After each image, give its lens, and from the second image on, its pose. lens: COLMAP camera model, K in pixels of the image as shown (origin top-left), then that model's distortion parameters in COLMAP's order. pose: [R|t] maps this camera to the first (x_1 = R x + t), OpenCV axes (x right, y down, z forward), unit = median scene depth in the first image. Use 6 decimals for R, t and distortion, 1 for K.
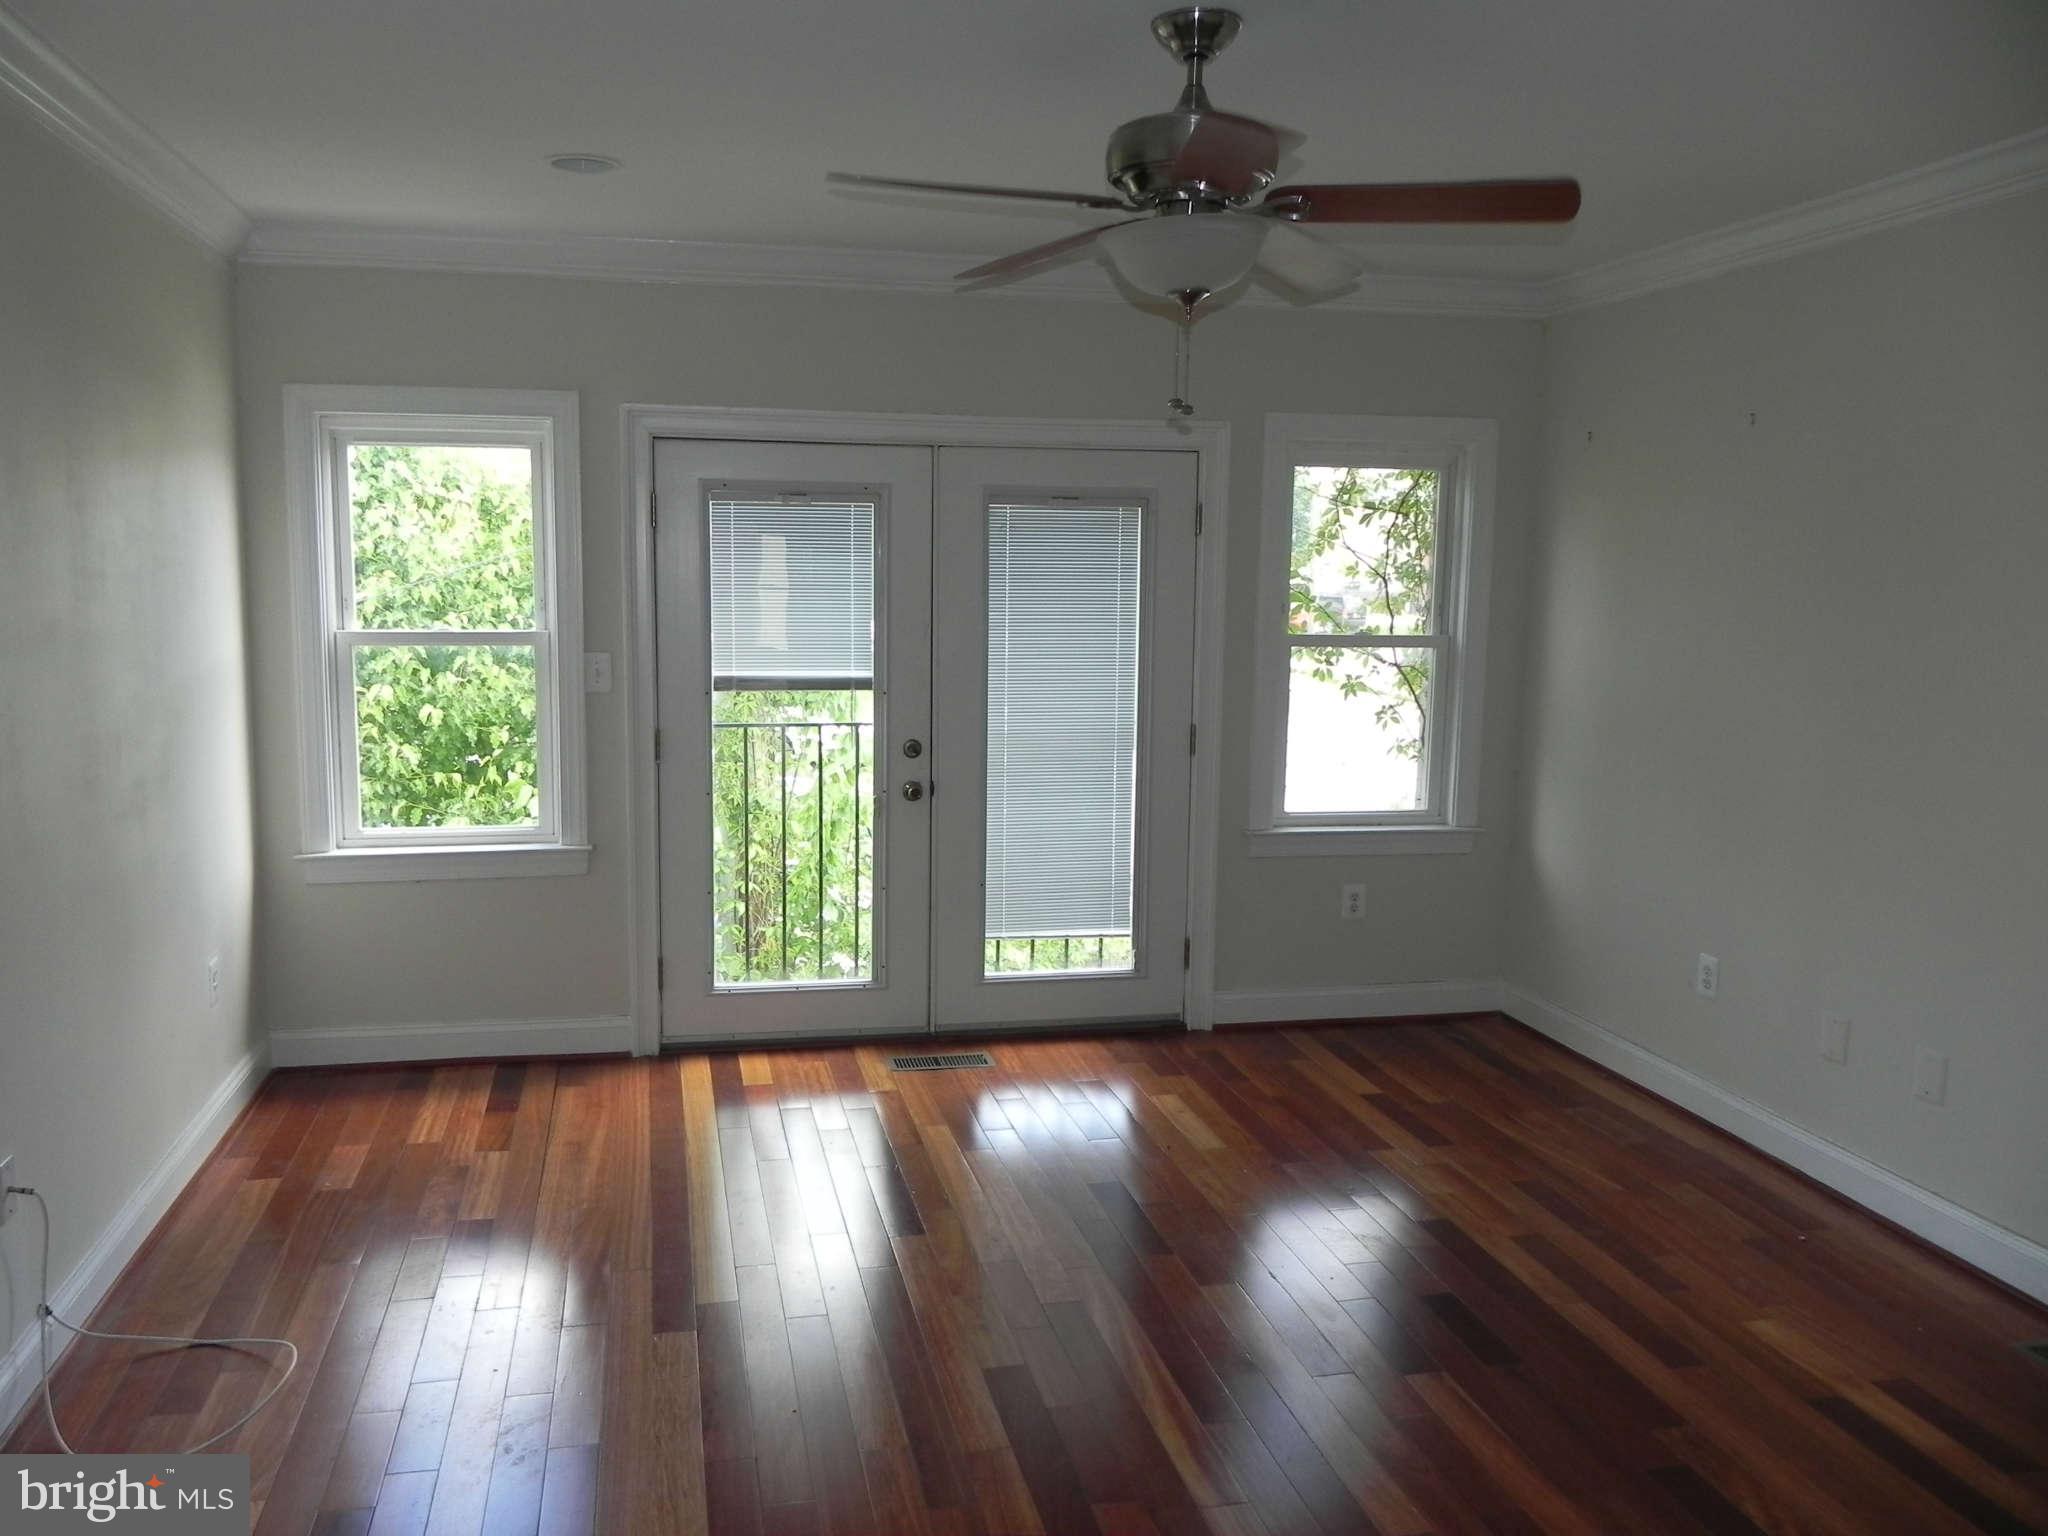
lens RADIAL K [[1521.2, 0, 1022.1], [0, 1521.2, 763.2], [0, 0, 1]] dist [0.004044, 0.002710]
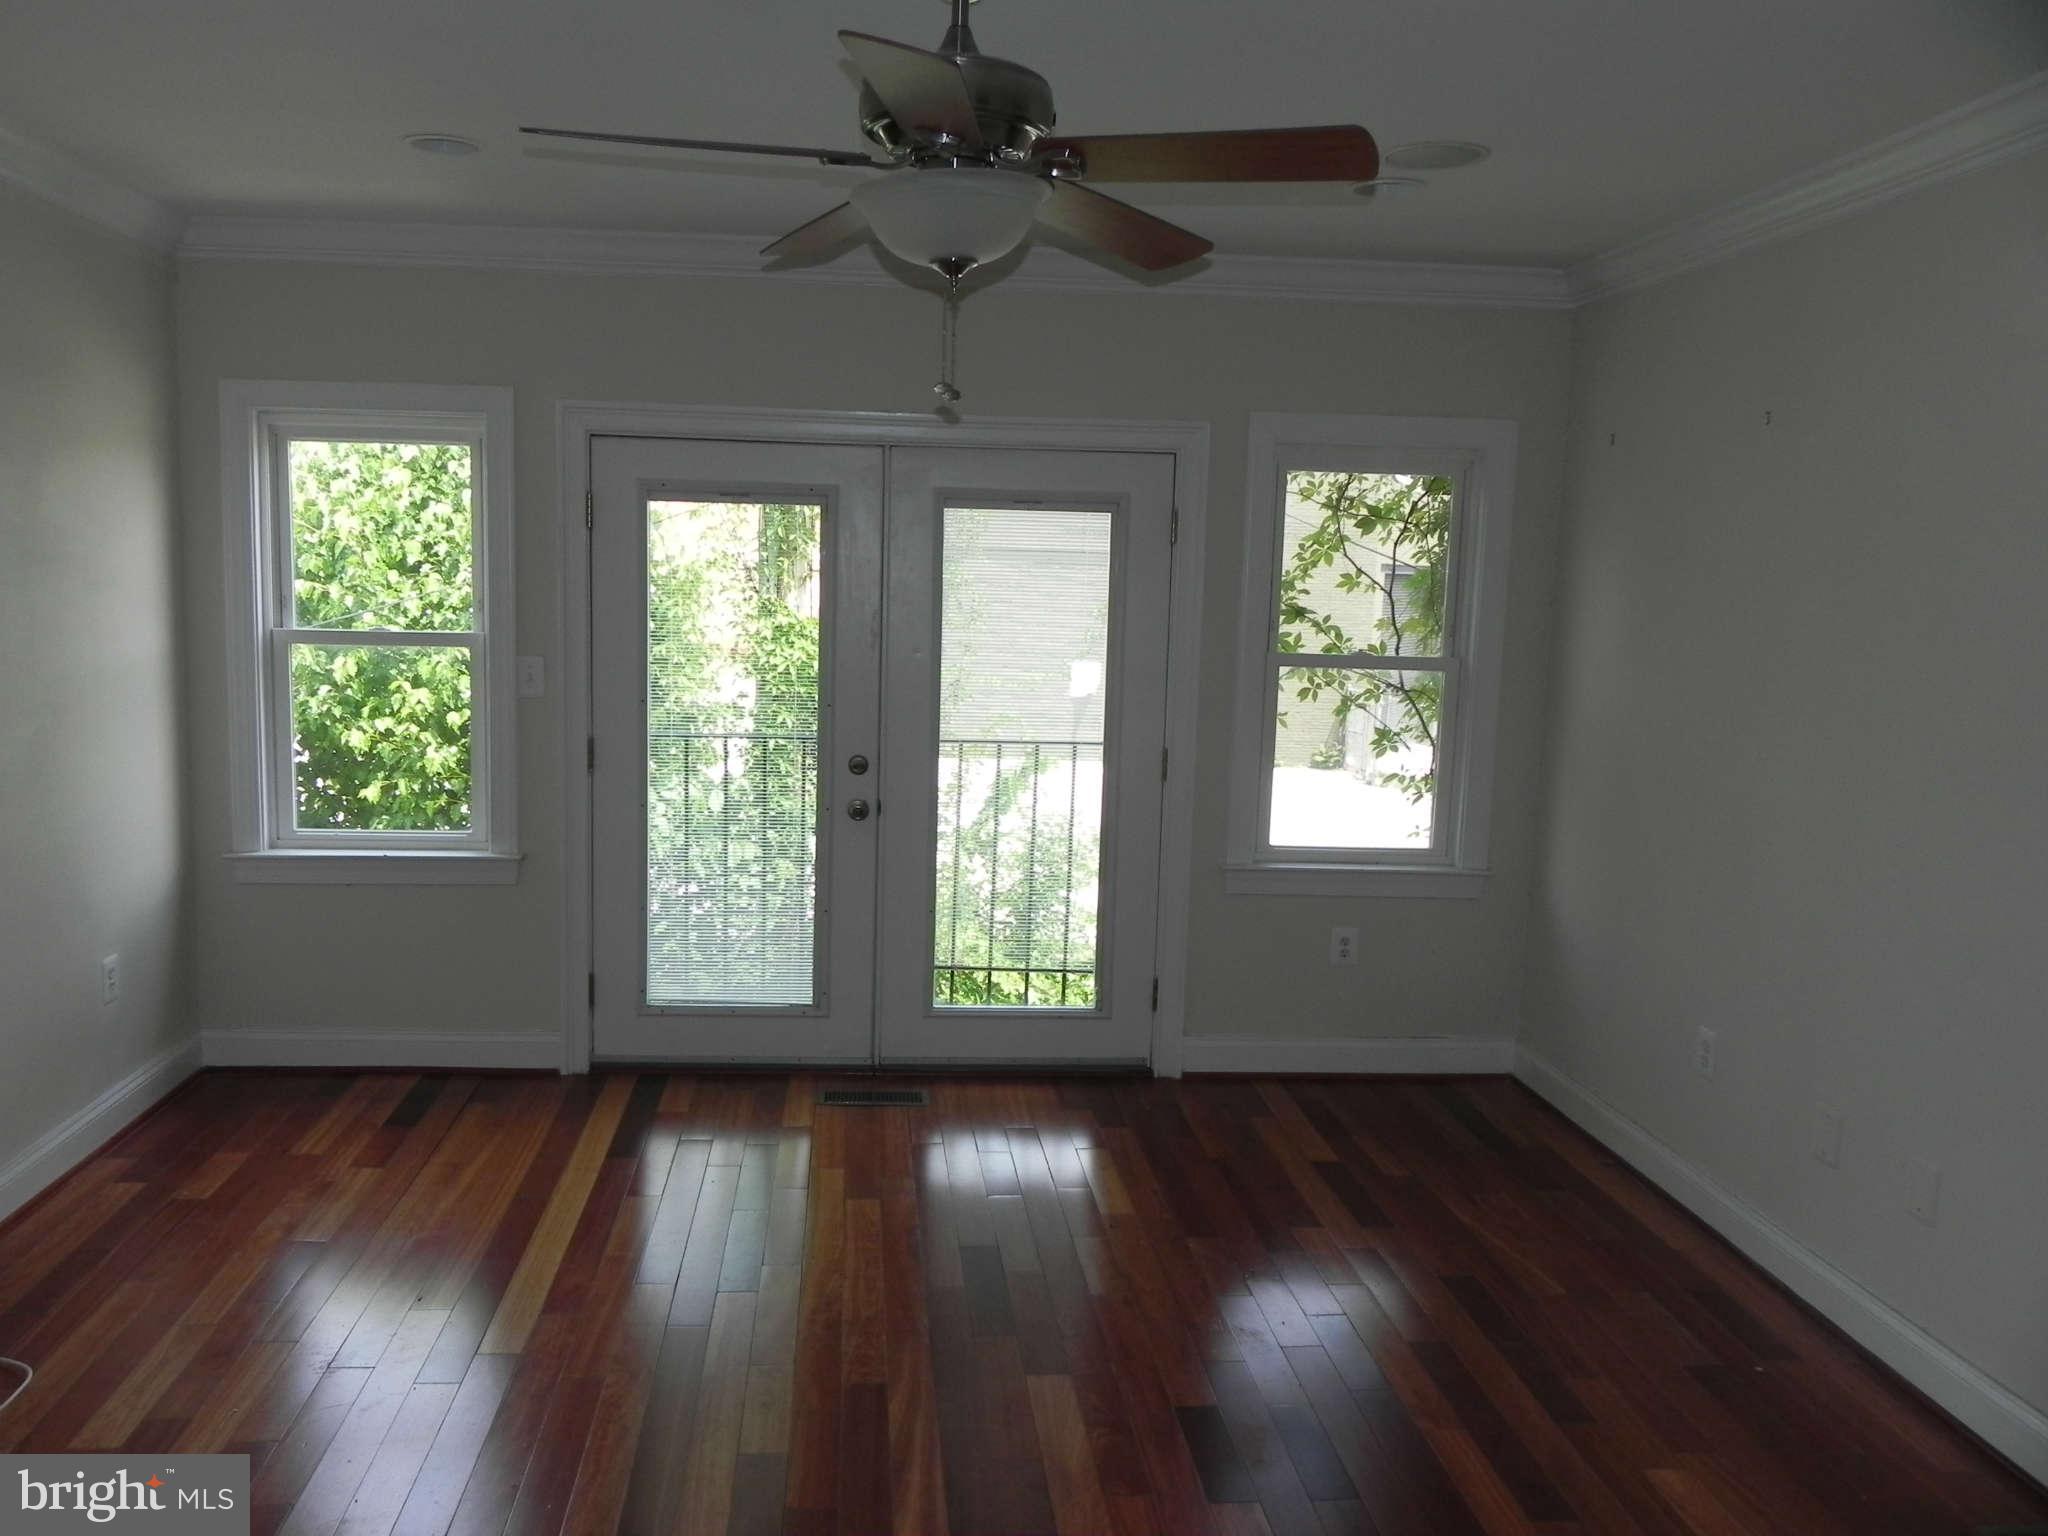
lens RADIAL K [[1521.1, 0, 1024.0], [0, 1521.1, 768.0], [0, 0, 1]] dist [0.002650, -0.002572]
pose [[0.991905, 0.030903, -0.123164, 0.149276], [-0.031555, 0.999496, -0.003347, -0.007824], [0.122998, 0.007206, 0.992381, 0.073830]]
